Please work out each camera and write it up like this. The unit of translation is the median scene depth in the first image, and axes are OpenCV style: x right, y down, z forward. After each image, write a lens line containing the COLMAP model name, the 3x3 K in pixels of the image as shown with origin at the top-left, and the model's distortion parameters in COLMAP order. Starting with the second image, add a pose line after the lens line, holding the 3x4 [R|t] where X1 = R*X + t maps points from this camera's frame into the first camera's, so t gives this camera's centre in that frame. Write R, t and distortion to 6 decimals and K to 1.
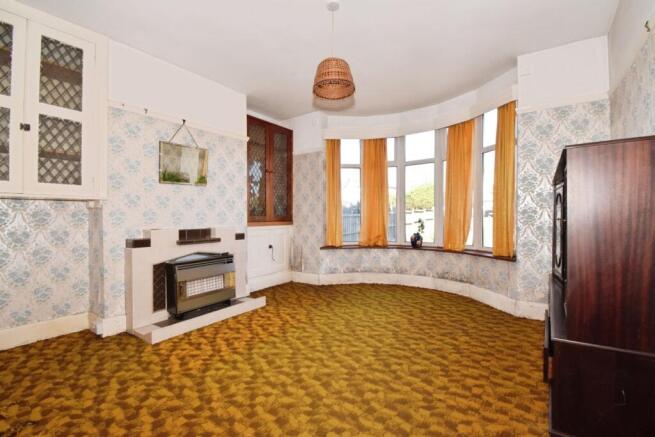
lens RADIAL K [[292.9, 0, 326.9], [0, 292.9, 221.8], [0, 0, 1]] dist [0.000277, -0.002100]
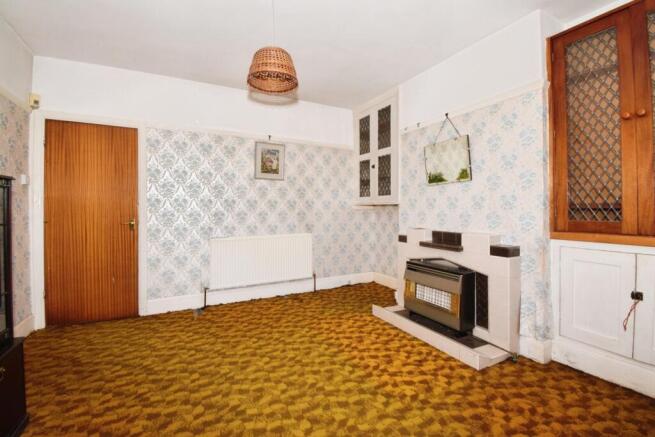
lens RADIAL K [[292.9, 0, 325.8], [0, 292.9, 203.5], [0, 0, 1]] dist [0.000277, -0.002100]
pose [[-0.464414, 0.004013, -0.885609, 0.719930], [0.001771, 0.999992, 0.003603, -0.093301], [0.885616, 0.000105, -0.464418, 1.524806]]
